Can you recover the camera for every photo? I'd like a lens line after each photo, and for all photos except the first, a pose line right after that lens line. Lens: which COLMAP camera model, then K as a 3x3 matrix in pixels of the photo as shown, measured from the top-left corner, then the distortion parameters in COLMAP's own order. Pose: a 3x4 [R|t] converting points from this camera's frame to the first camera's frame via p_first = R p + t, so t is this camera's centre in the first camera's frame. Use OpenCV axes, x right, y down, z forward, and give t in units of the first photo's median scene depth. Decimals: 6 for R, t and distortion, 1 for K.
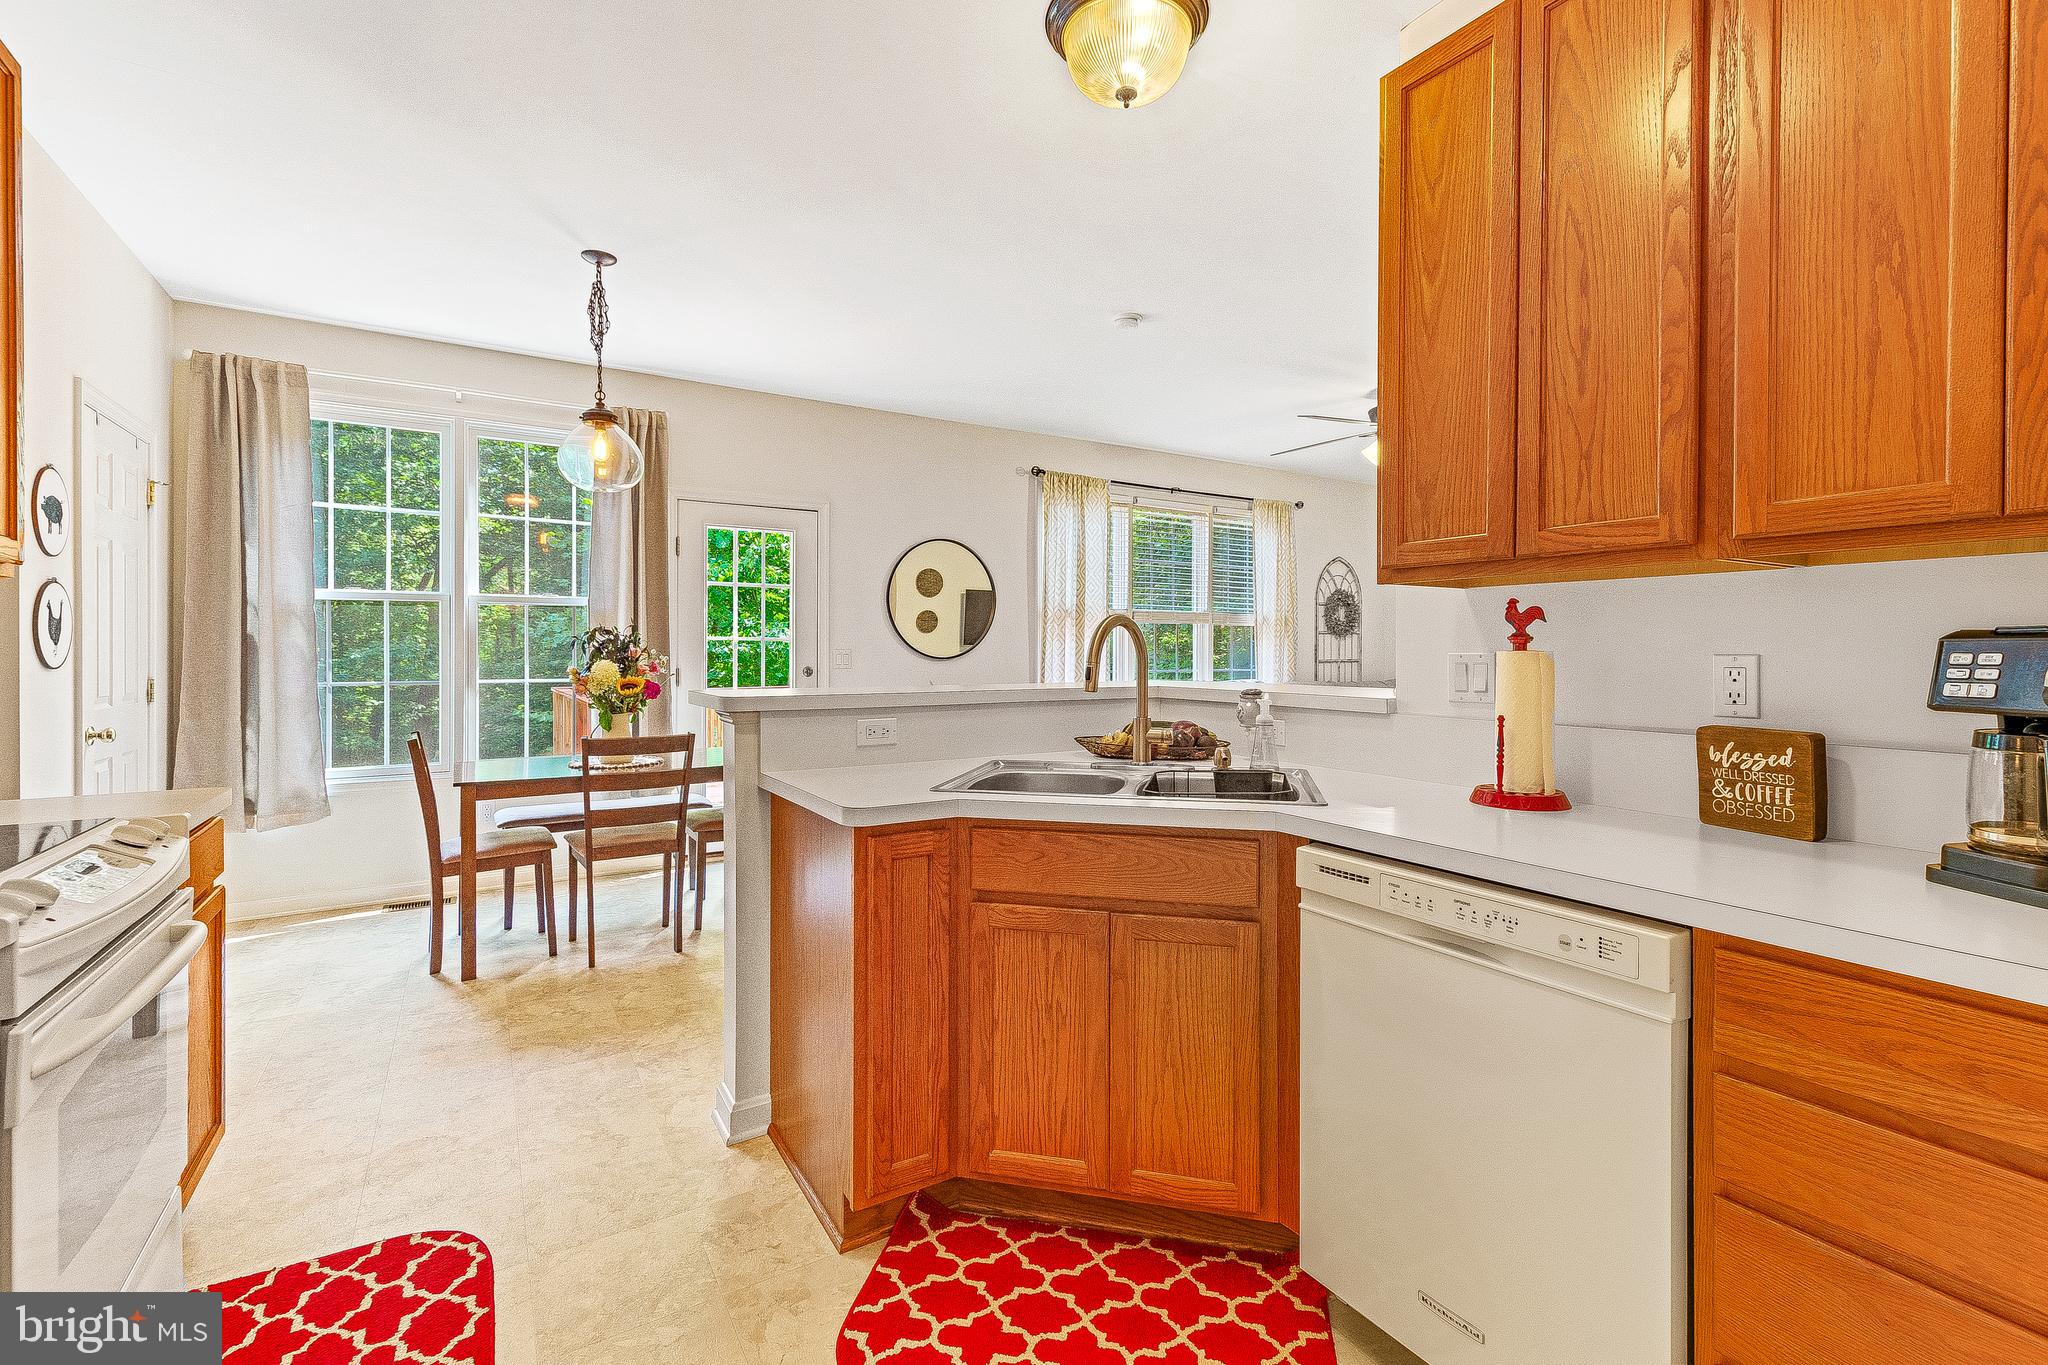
lens RADIAL K [[888.4, 0, 1026.9], [0, 888.4, 660.1], [0, 0, 1]] dist [0.003463, 0.000106]
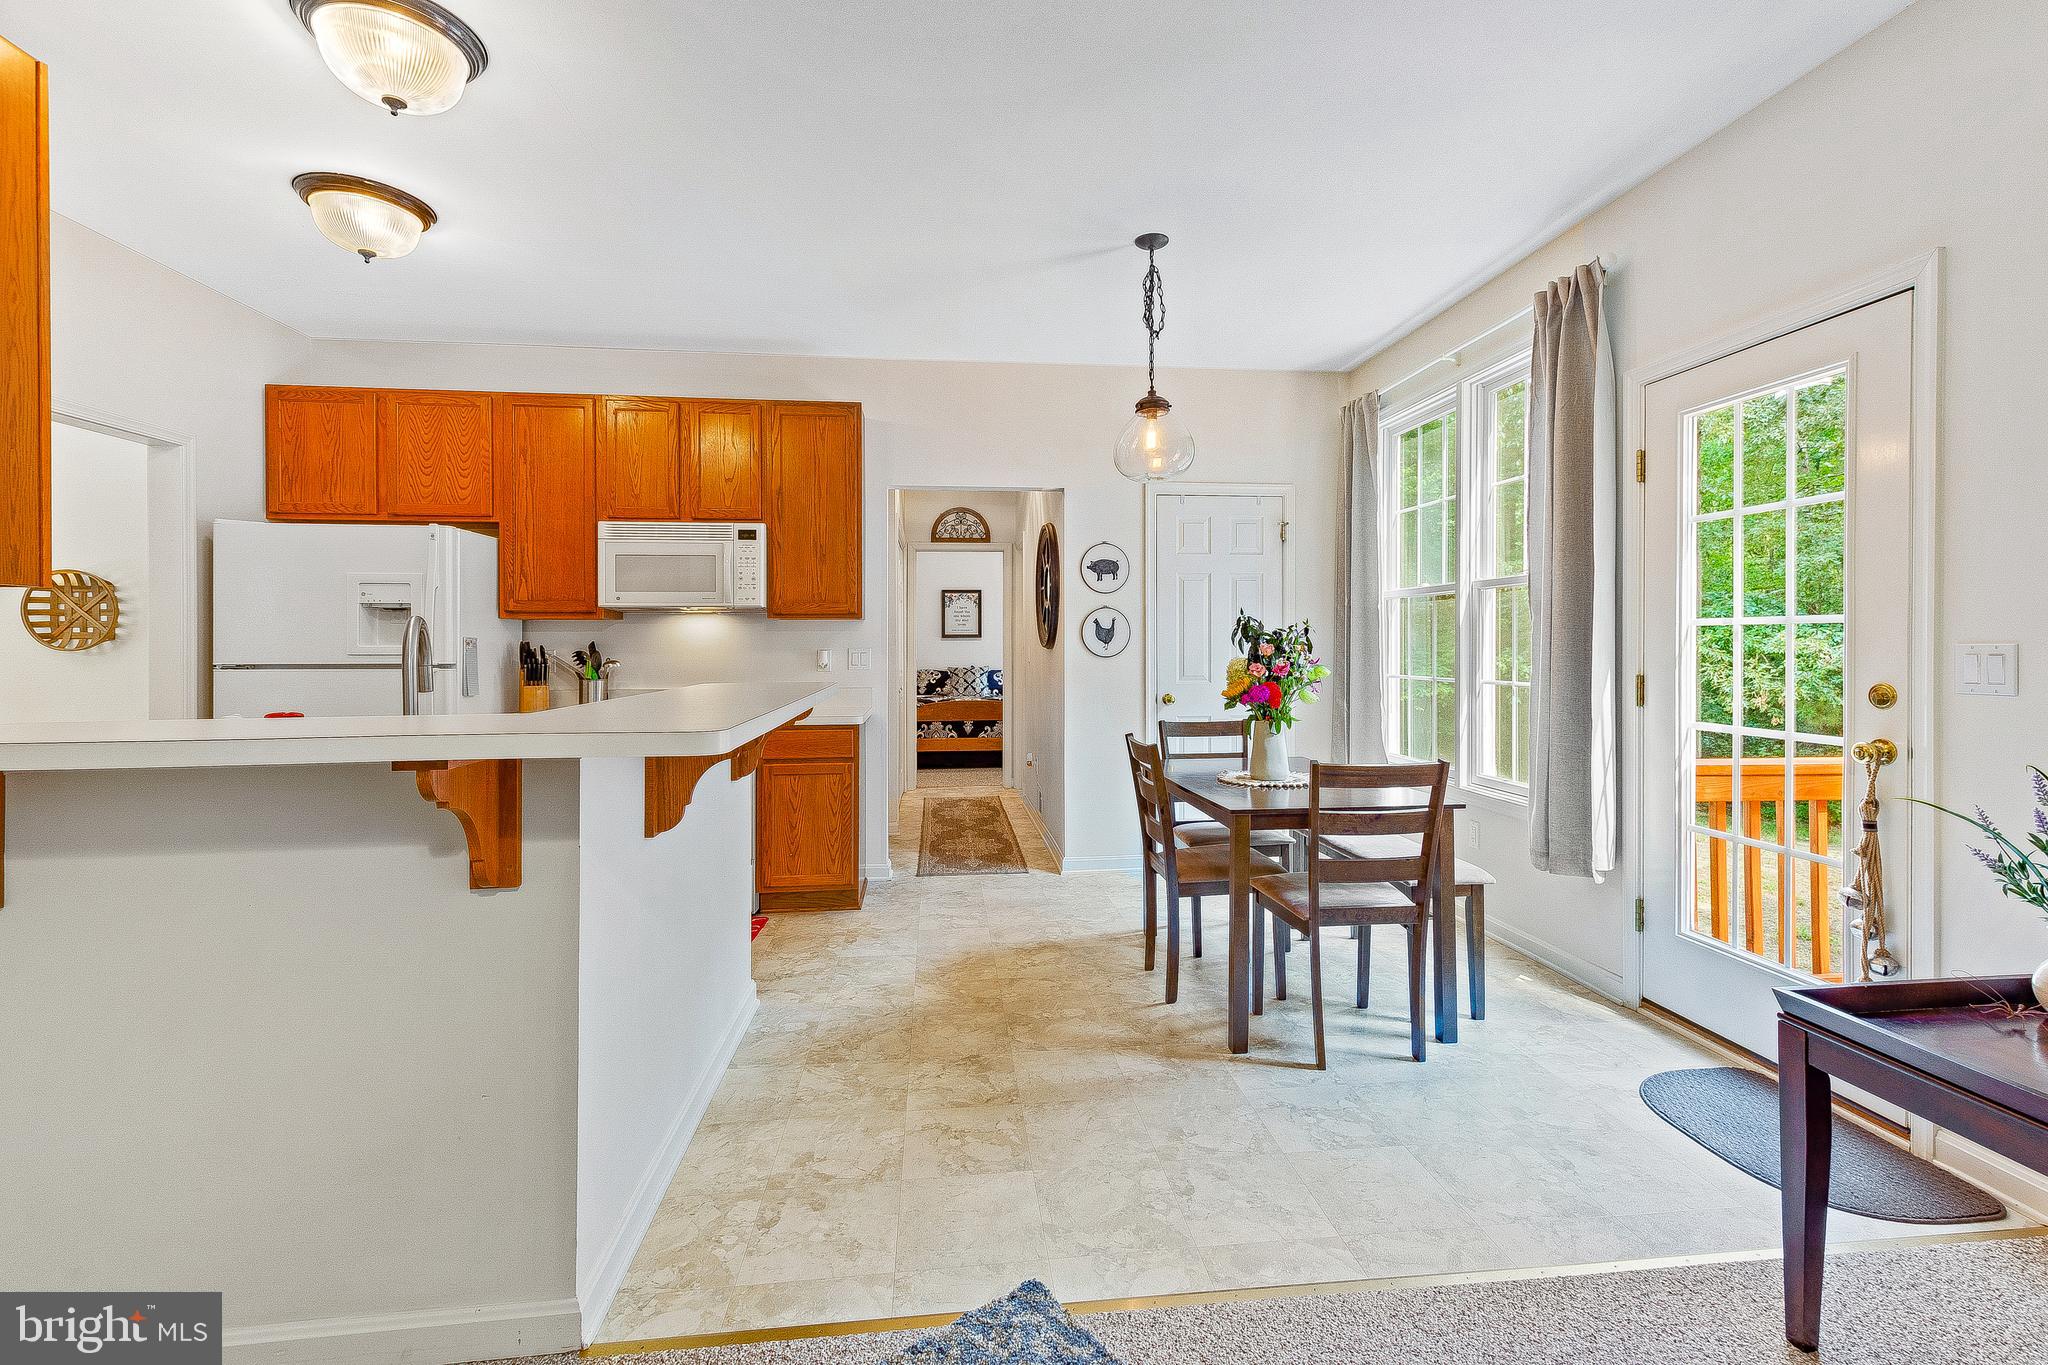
lens RADIAL K [[922.7, 0, 1059.4], [0, 922.7, 645.3], [0, 0, 1]] dist [0.081826, 0.000042]
pose [[-0.425486, 0.000759, -0.904965, 0.259693], [-0.007192, 0.999965, 0.004221, -0.008626], [0.904936, 0.008304, -0.425466, 0.729284]]
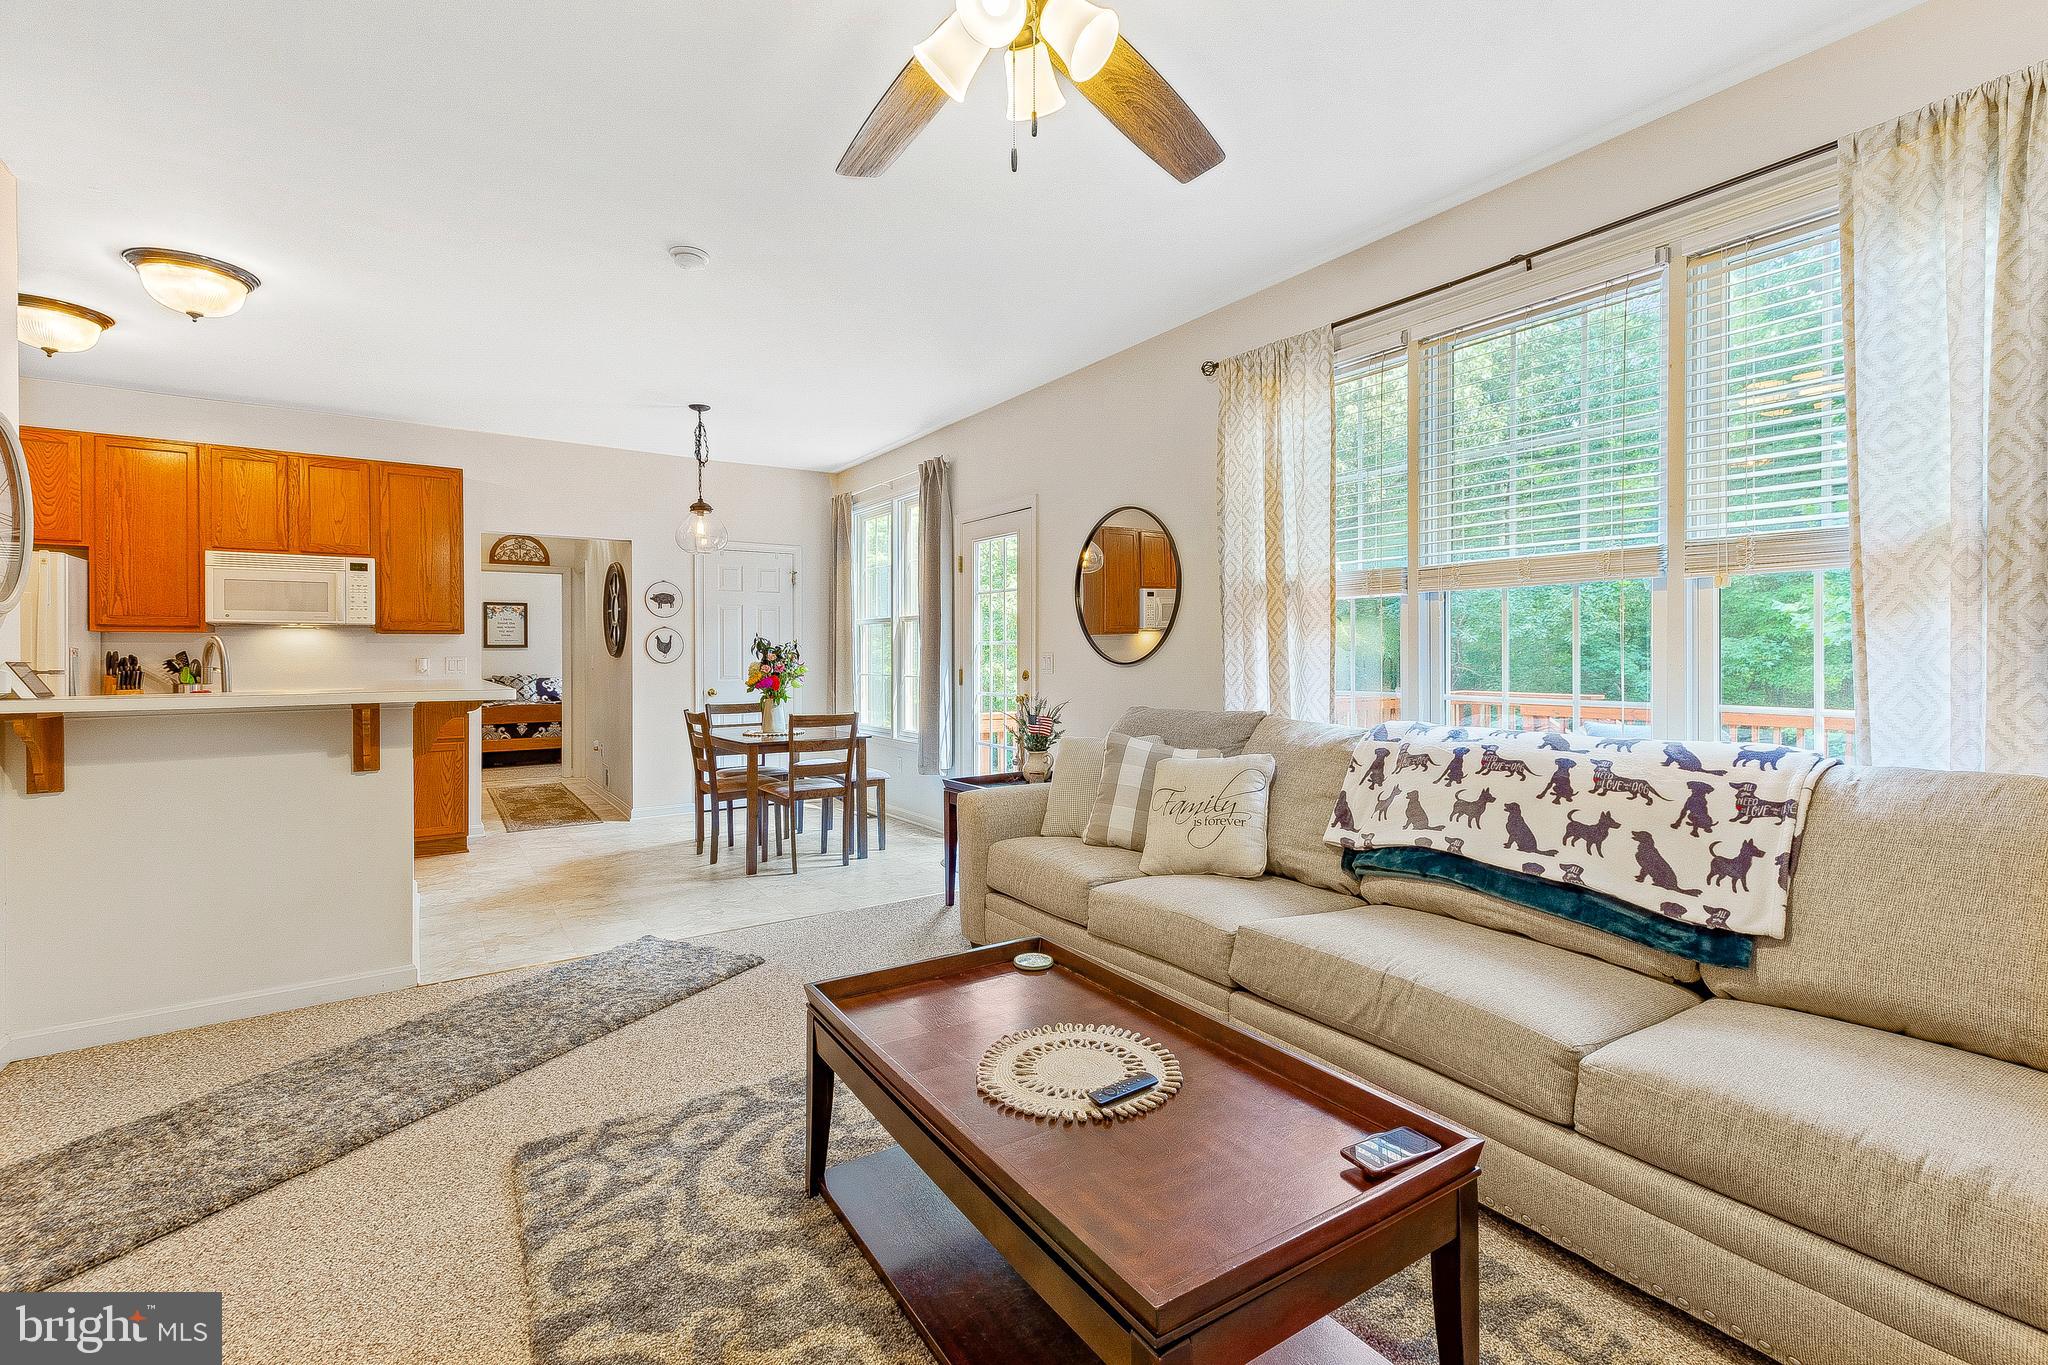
lens RADIAL K [[888.4, 0, 1026.9], [0, 888.4, 660.1], [0, 0, 1]] dist [0.003463, 0.000106]
pose [[0.017681, 0.006339, -0.999824, 0.603883], [-0.008167, 0.999947, 0.006196, -0.009241], [0.999810, 0.008056, 0.017732, 0.844888]]
